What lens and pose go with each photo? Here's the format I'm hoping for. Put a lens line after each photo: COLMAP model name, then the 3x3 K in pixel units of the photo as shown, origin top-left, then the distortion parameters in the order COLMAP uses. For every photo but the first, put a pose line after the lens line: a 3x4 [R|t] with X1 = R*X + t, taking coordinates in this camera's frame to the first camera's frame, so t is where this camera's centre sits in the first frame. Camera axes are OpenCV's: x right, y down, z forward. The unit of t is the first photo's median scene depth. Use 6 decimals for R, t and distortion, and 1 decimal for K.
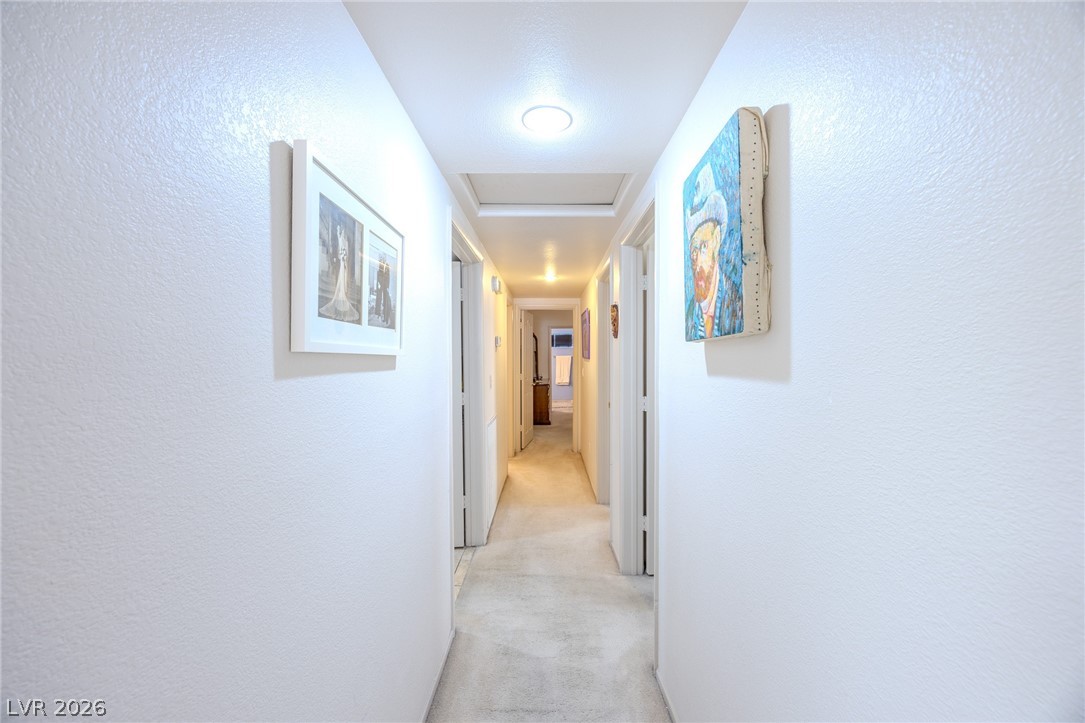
lens RADIAL K [[419.6, 0, 542.8], [0, 419.6, 359.4], [0, 0, 1]] dist [-0.001021, 0.000700]
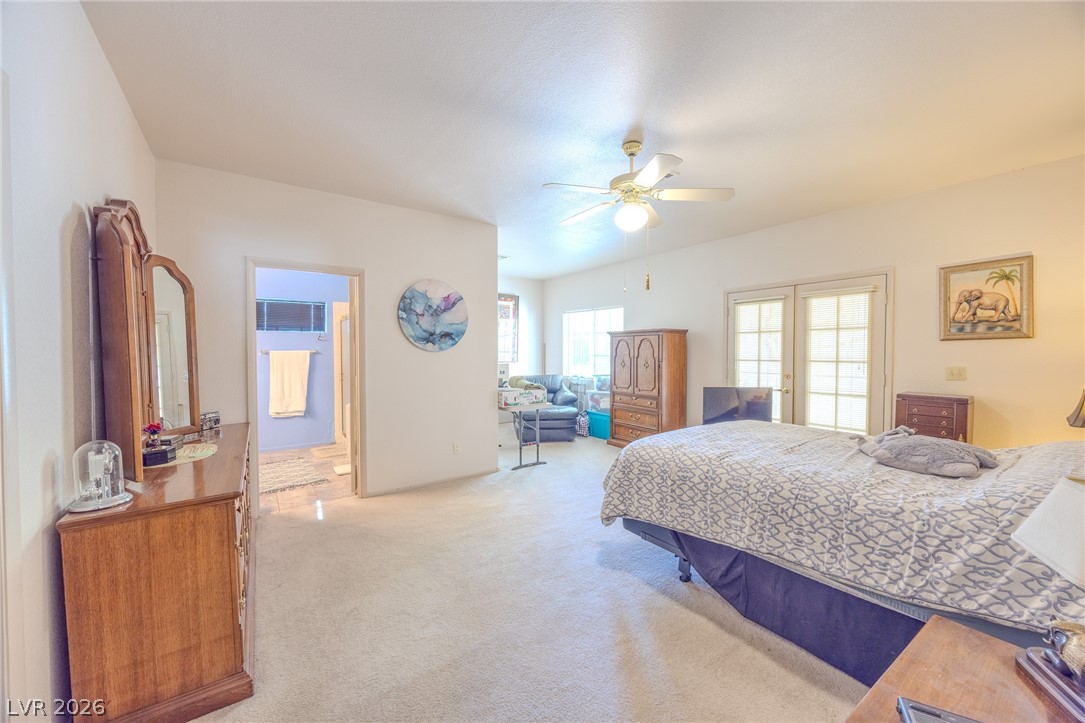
lens RADIAL K [[419.6, 0, 547.6], [0, 419.6, 355.8], [0, 0, 1]] dist [-0.001021, 0.000700]
pose [[0.807674, -0.008242, 0.589571, 0.008130], [0.007171, 0.999966, 0.004155, -0.002936], [-0.589585, 0.000872, 0.807706, 0.485335]]
